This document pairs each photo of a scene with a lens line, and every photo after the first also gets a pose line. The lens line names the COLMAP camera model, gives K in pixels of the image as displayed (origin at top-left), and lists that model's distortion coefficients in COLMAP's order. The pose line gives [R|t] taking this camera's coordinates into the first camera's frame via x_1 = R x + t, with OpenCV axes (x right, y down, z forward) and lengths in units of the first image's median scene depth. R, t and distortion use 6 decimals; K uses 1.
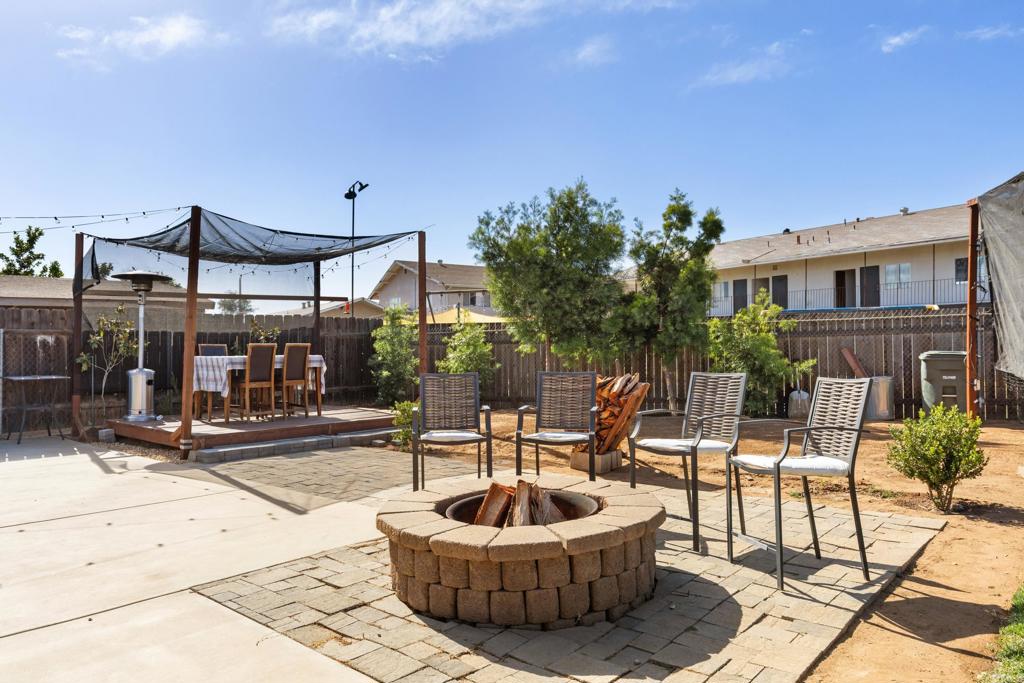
lens RADIAL K [[706.2, 0, 515.4], [0, 706.2, 340.3], [0, 0, 1]] dist [-0.003282, -0.005470]
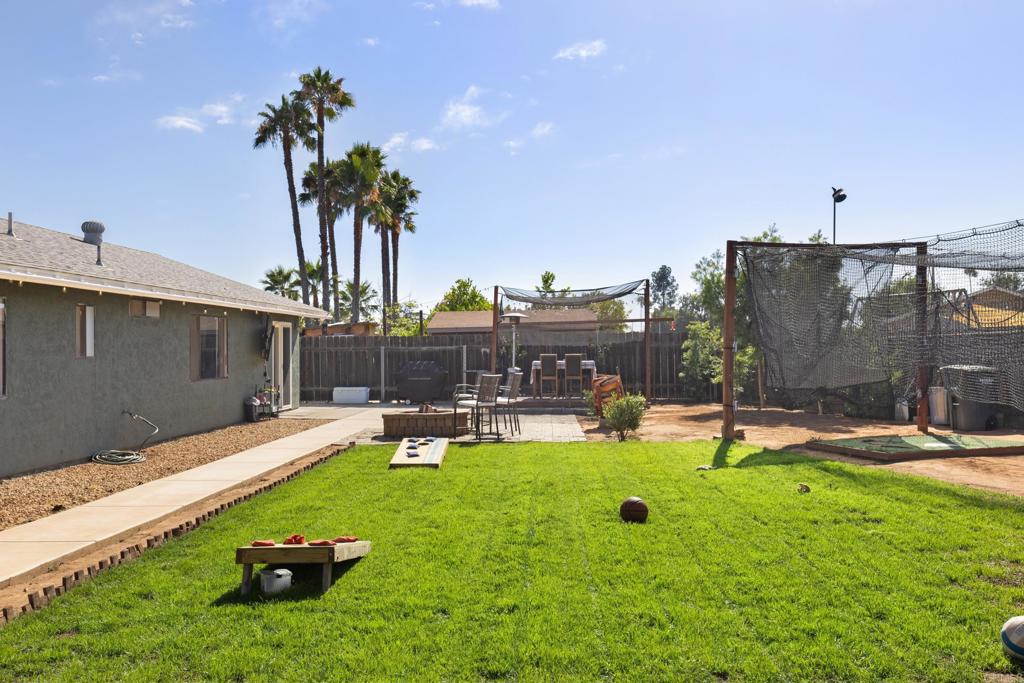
lens RADIAL K [[1000.3, 0, 511.2], [0, 1000.3, 346.3], [0, 0, 1]] dist [0.014749, 0.000000]
pose [[0.604583, 0.005324, -0.796525, 1.442968], [0.008580, 0.999876, 0.013195, -0.045212], [0.796496, -0.014812, 0.604462, -0.529460]]
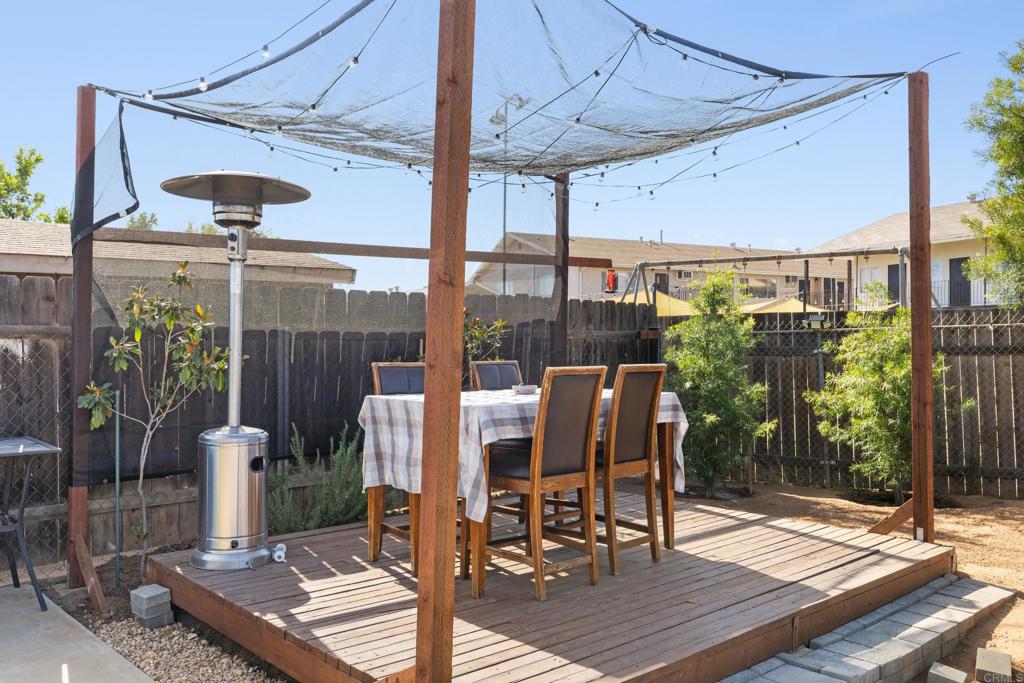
lens RADIAL K [[843.3, 0, 514.7], [0, 843.3, 338.2], [0, 0, 1]] dist [-0.008304, 0.014286]
pose [[0.993877, 0.002655, -0.110460, -0.314361], [-0.002521, 0.999996, 0.001356, -0.008757], [0.110464, -0.001069, 0.993880, 0.535593]]
